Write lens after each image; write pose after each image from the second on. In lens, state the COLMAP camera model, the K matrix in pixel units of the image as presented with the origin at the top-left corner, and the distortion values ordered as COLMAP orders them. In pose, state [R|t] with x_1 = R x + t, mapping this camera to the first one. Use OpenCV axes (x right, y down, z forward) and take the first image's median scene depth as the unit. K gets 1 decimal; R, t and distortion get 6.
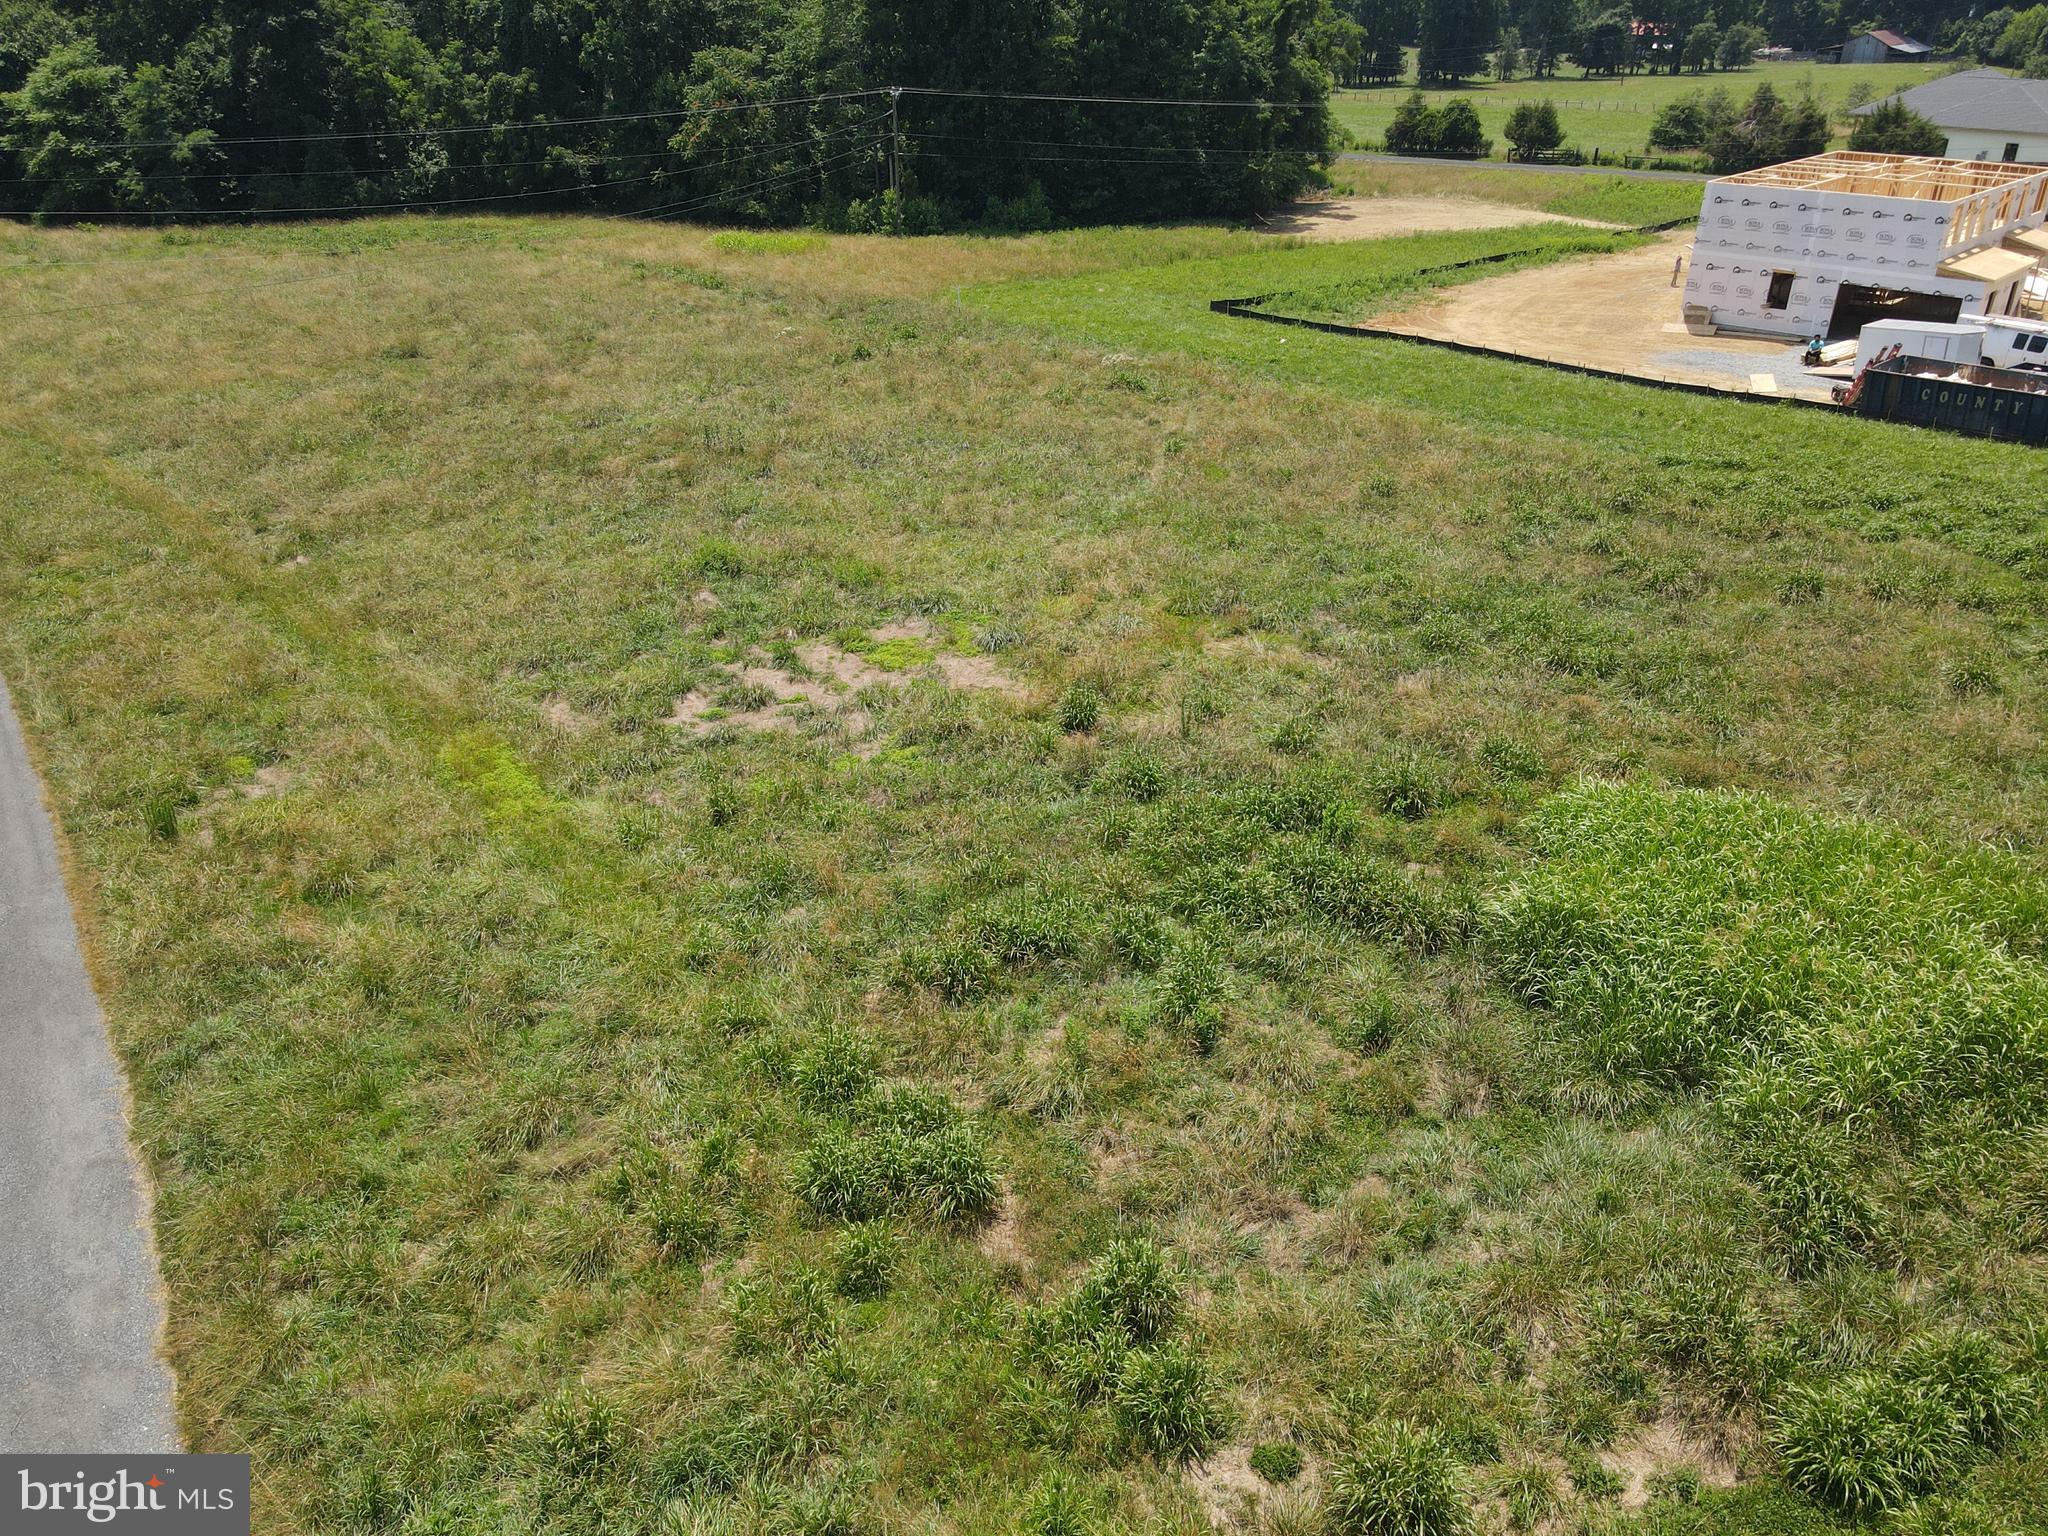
lens RADIAL K [[1496.2, 0, 1008.8], [0, 1496.2, 791.6], [0, 0, 1]] dist [0.009696, 0.010218]
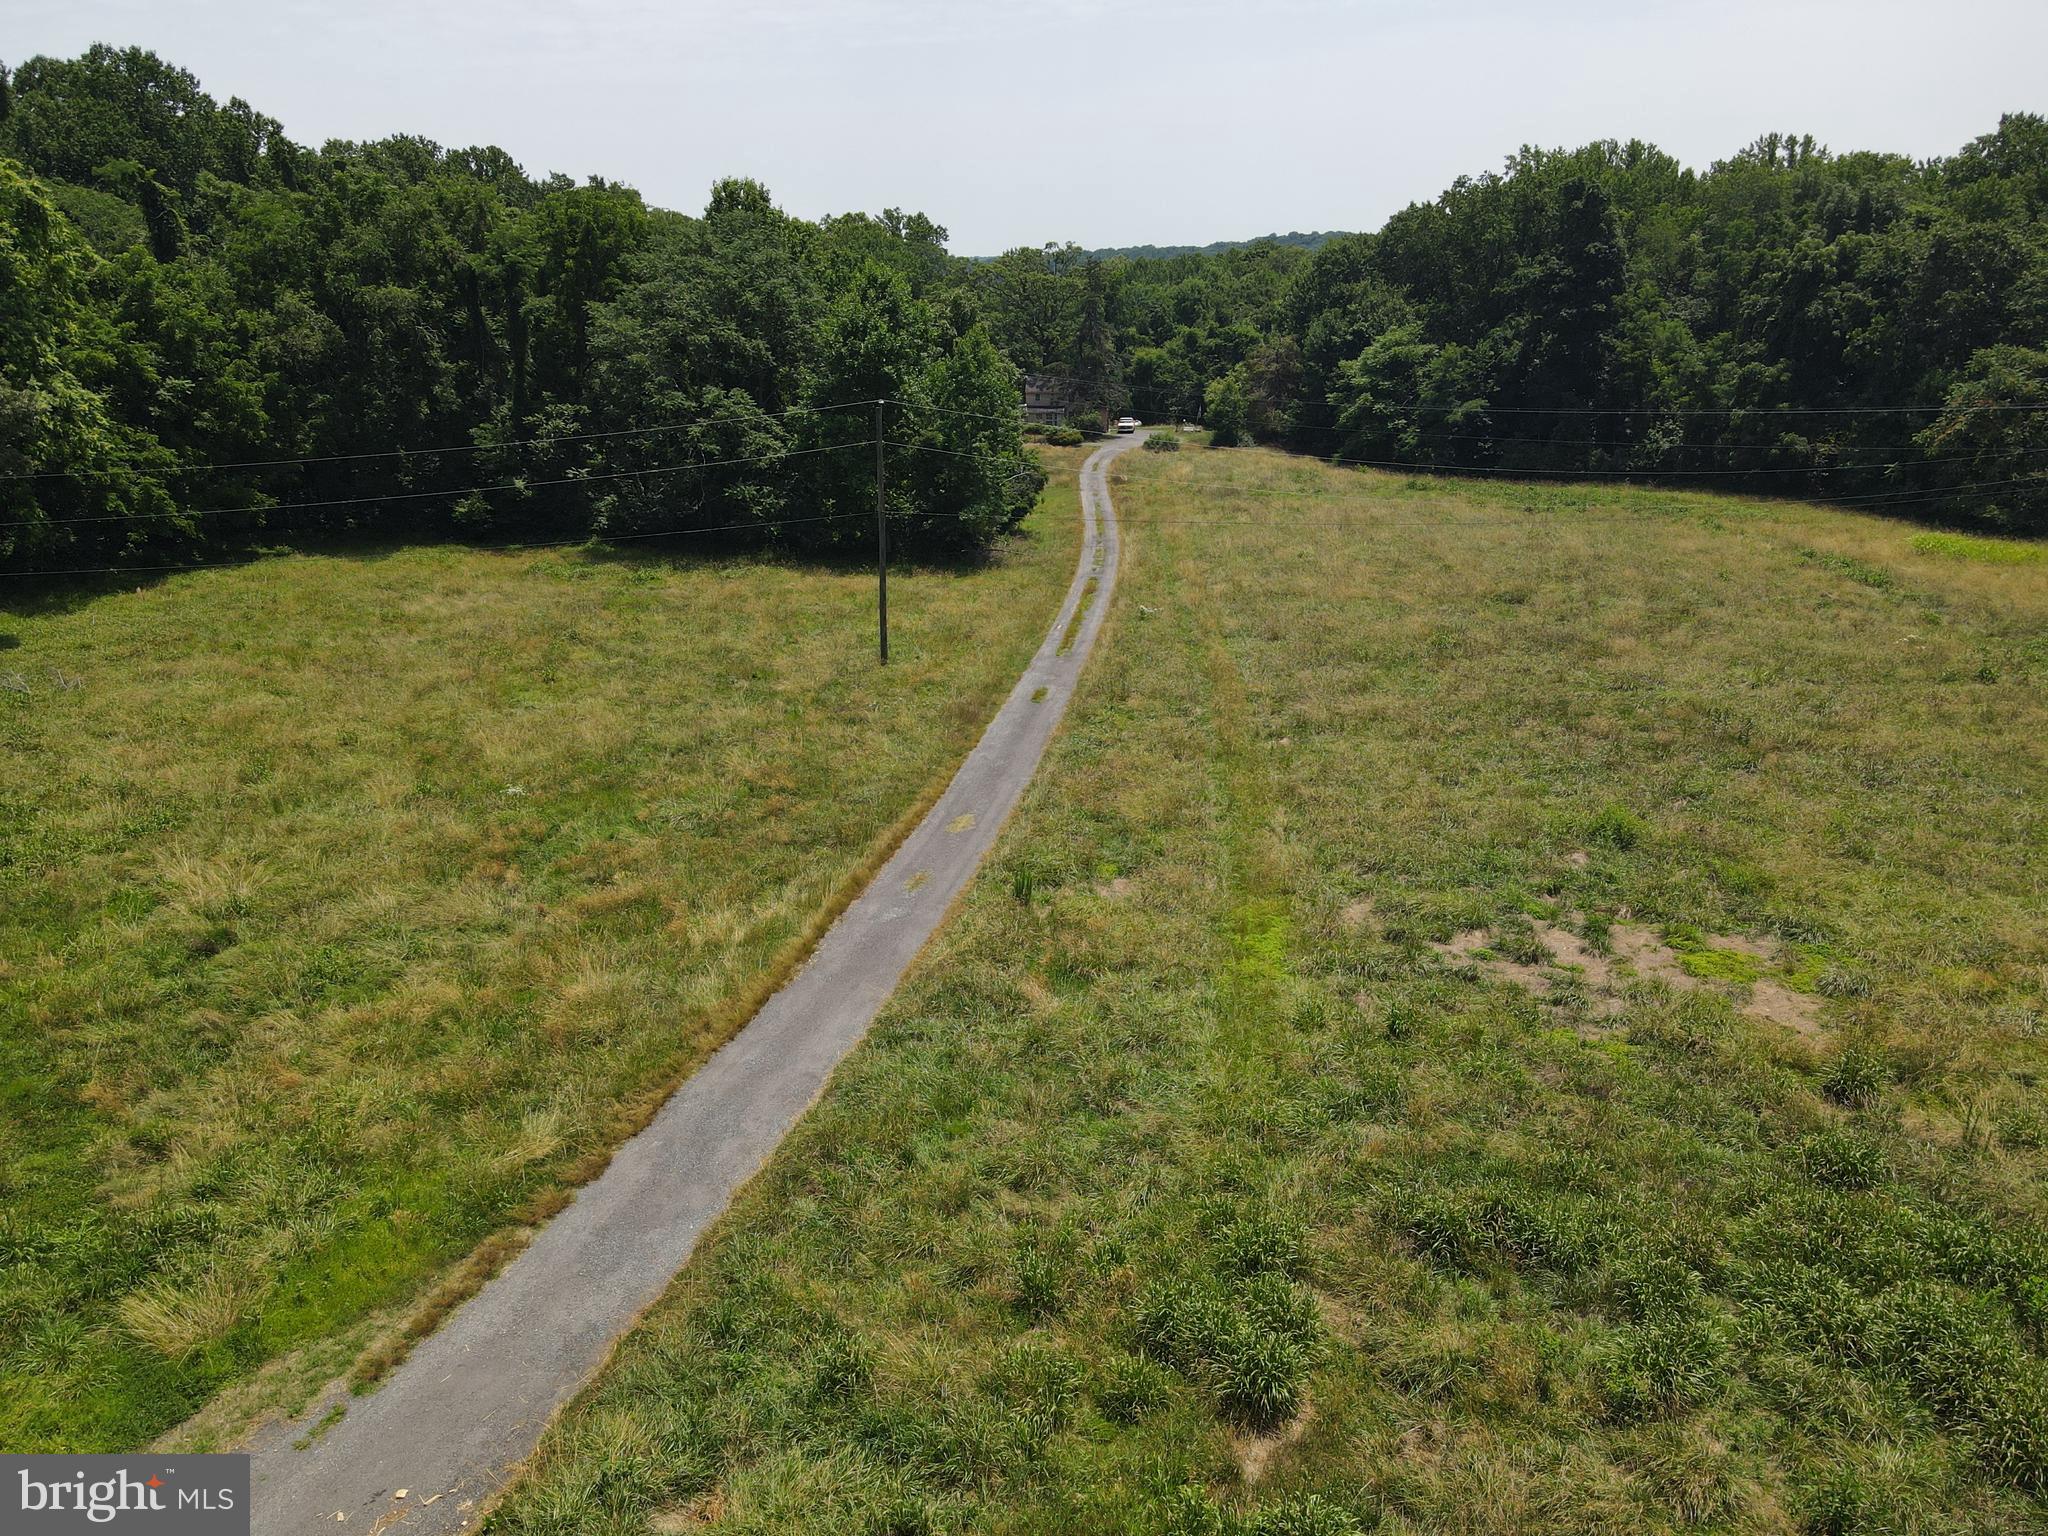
lens RADIAL K [[1500.6, 0, 1007.4], [0, 1500.6, 783.1], [0, 0, 1]] dist [-0.001866, 0.039508]
pose [[0.692765, 0.235546, -0.681612, 0.324809], [-0.346596, 0.937589, -0.028262, -0.026107], [0.632415, 0.255823, 0.731168, 0.020965]]
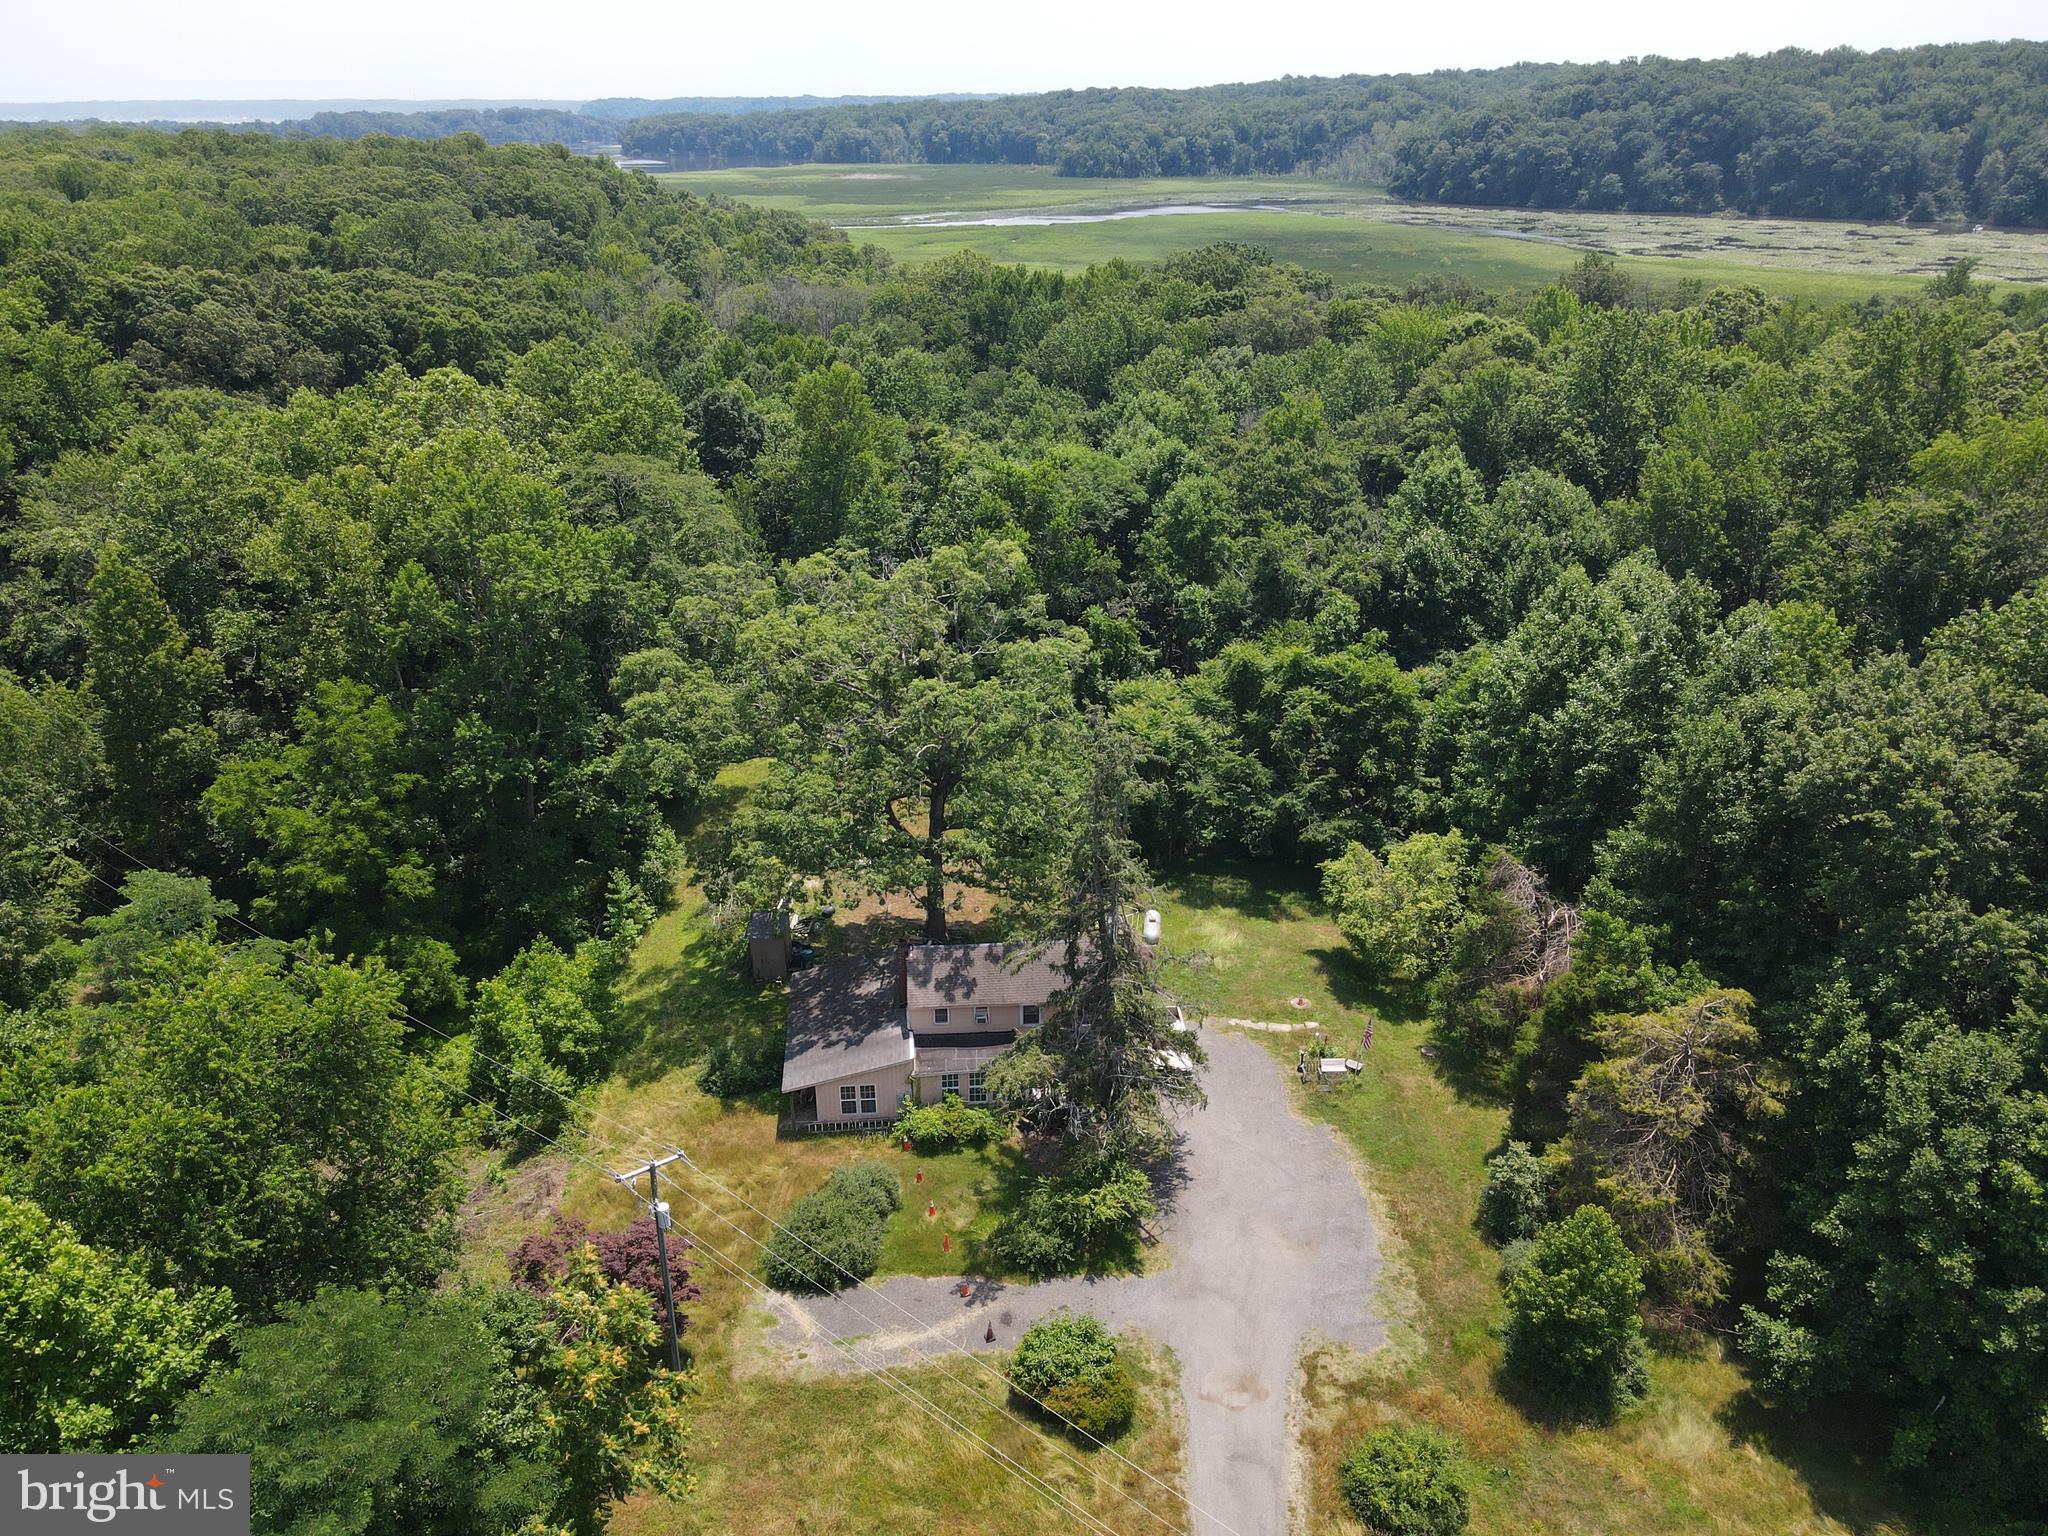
lens RADIAL K [[1494.4, 0, 1007.3], [0, 1494.4, 797.3], [0, 0, 1]] dist [0.000308, 0.027754]
pose [[0.787518, 0.263182, -0.557271, -3.360042], [-0.299379, 0.953742, 0.027350, -2.441046], [0.538691, 0.145297, 0.829880, 2.637184]]
